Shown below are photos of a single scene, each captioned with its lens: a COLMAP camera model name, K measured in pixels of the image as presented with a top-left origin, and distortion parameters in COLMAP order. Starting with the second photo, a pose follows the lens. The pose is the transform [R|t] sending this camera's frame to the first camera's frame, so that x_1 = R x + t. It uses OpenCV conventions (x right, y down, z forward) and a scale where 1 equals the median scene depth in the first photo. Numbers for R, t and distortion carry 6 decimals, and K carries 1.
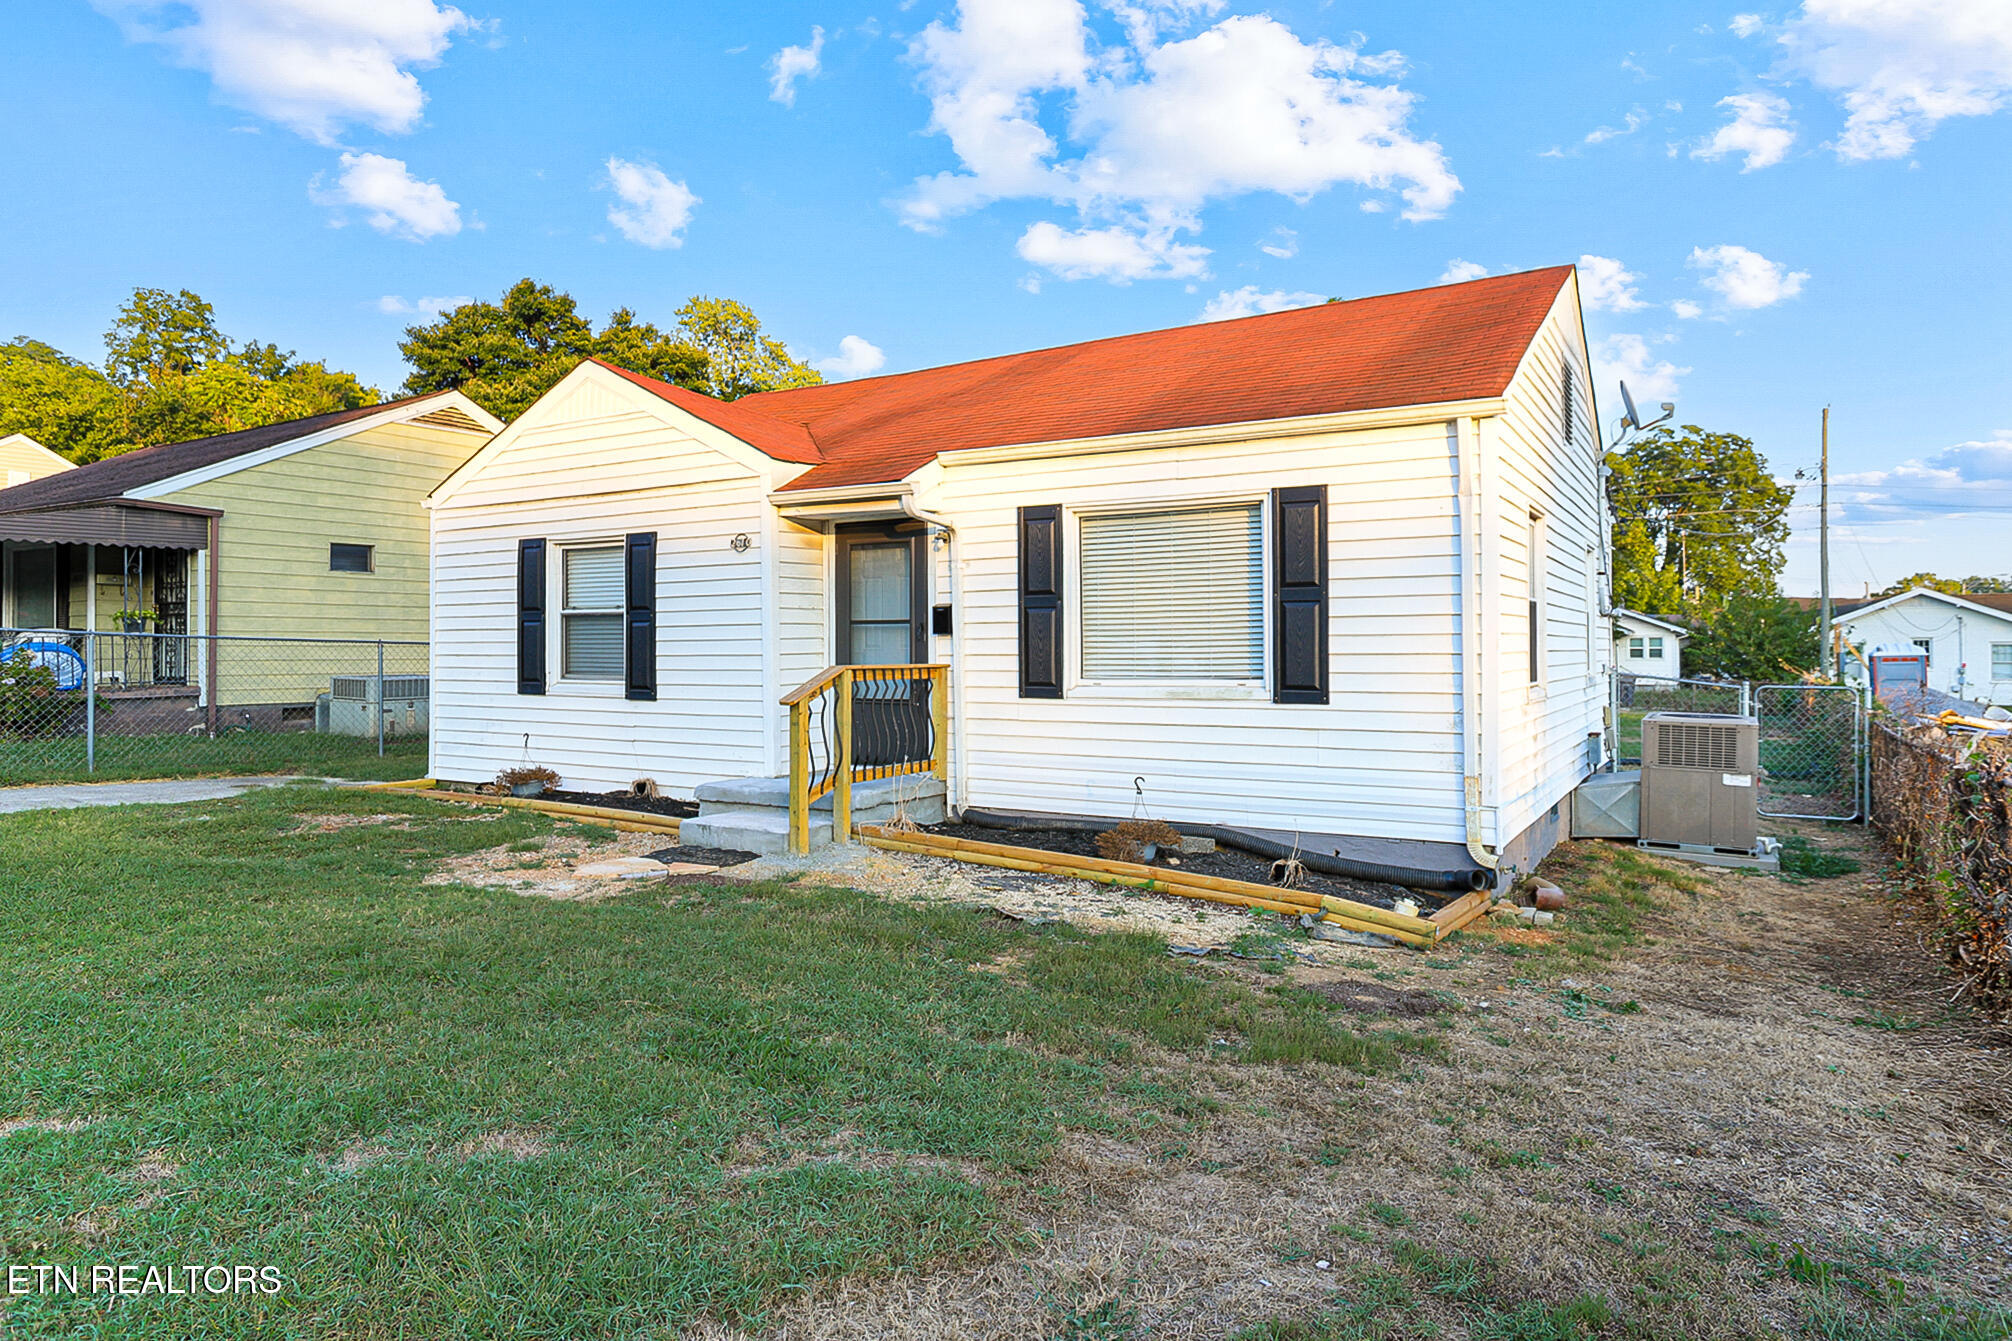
lens RADIAL K [[1198.3, 0, 1006.0], [0, 1198.3, 670.5], [0, 0, 1]] dist [-0.002781, -0.000016]
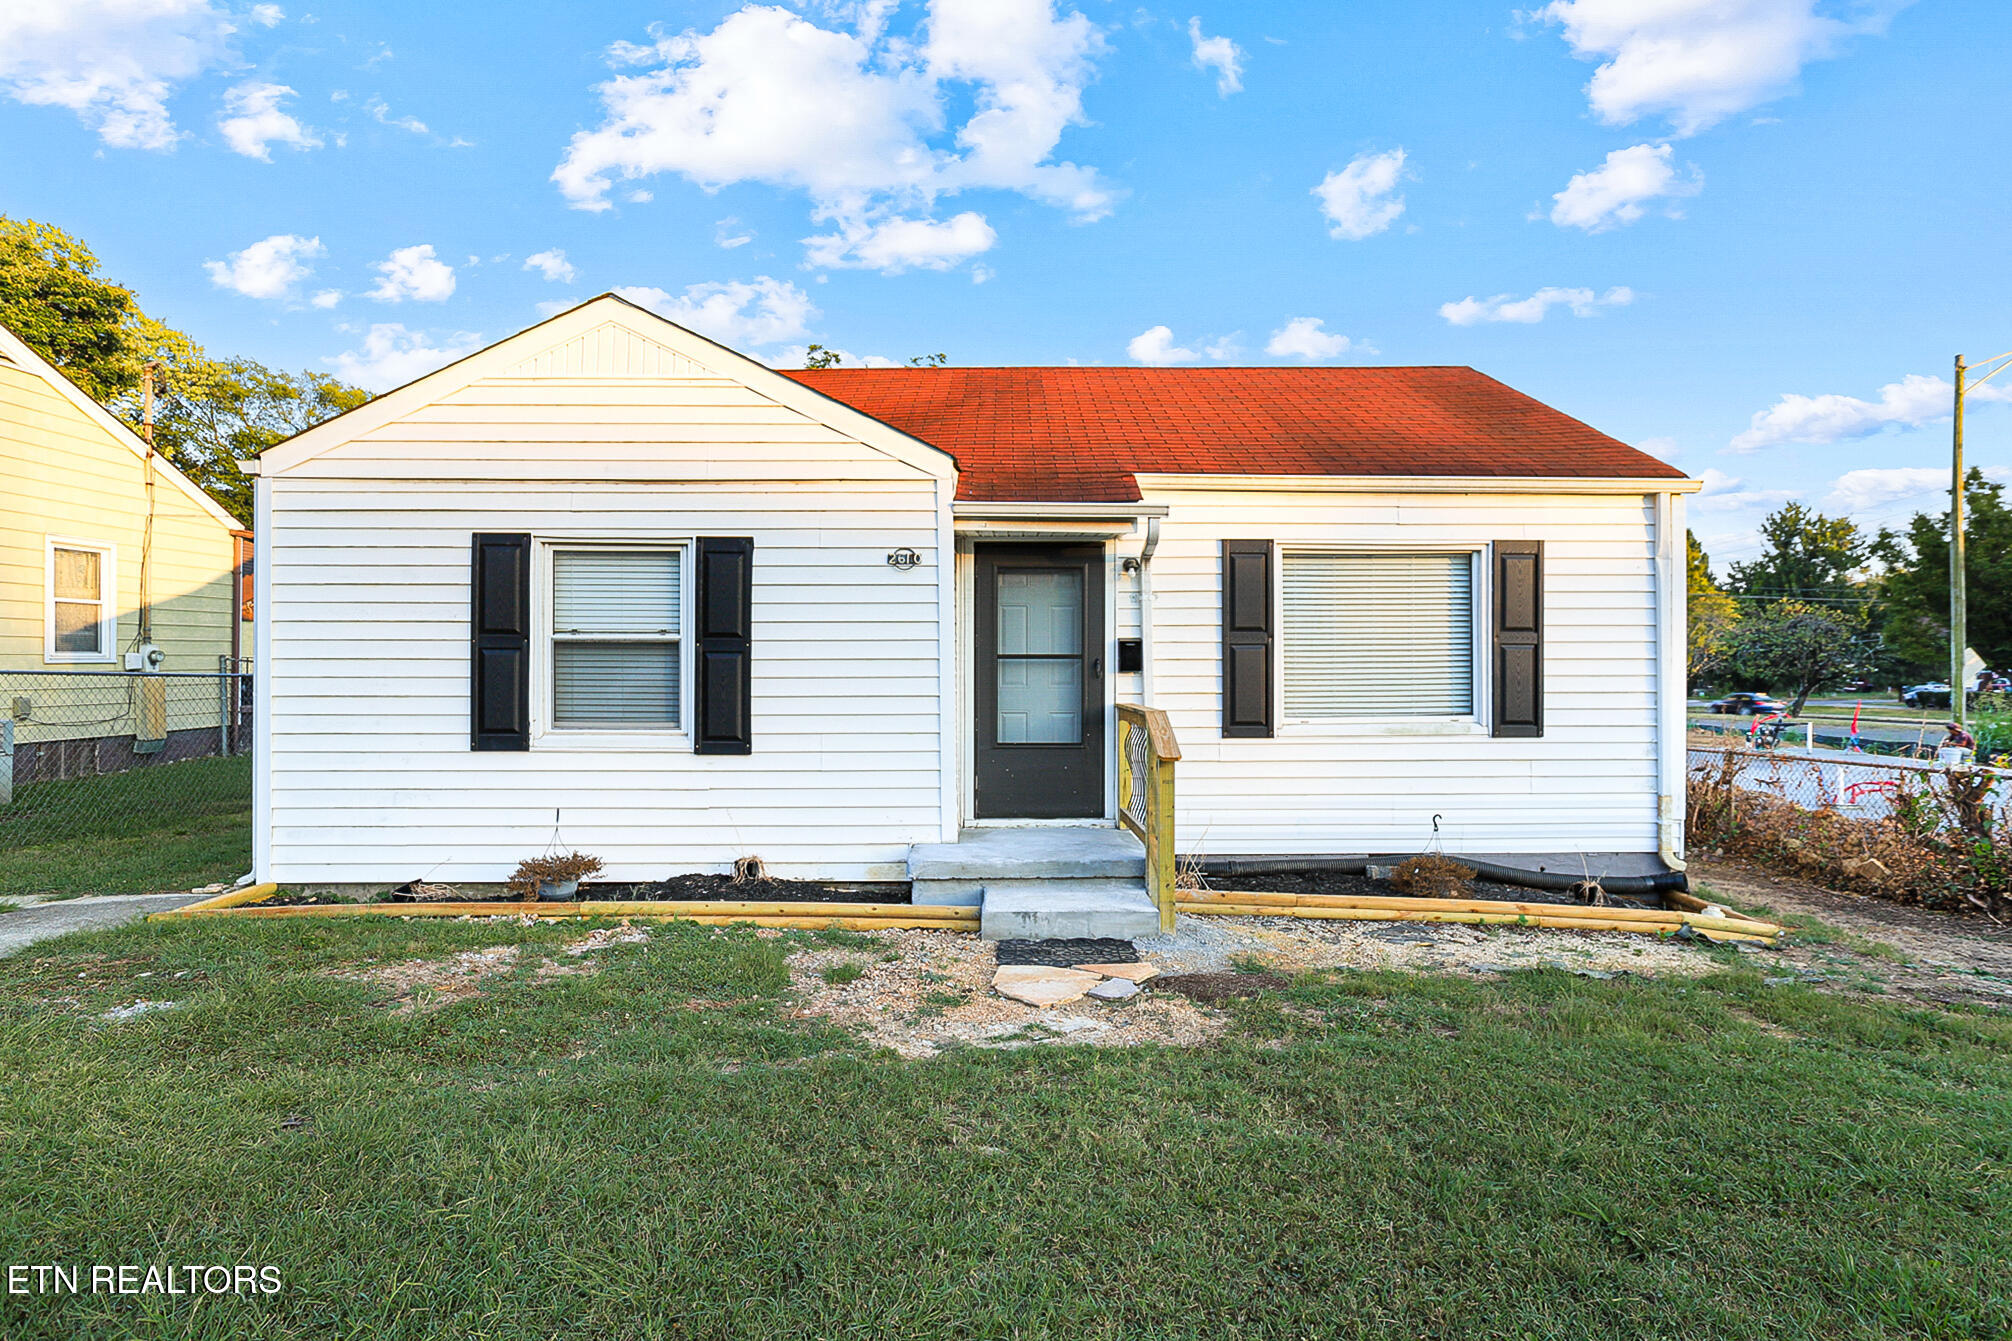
lens RADIAL K [[1102.6, 0, 1027.4], [0, 1102.6, 671.3], [0, 0, 1]] dist [0.001049, 0.000779]
pose [[0.842405, -0.000741, 0.538845, -0.572114], [0.007253, 0.999924, -0.009963, -0.022032], [-0.538797, 0.012301, 0.842346, 0.325777]]
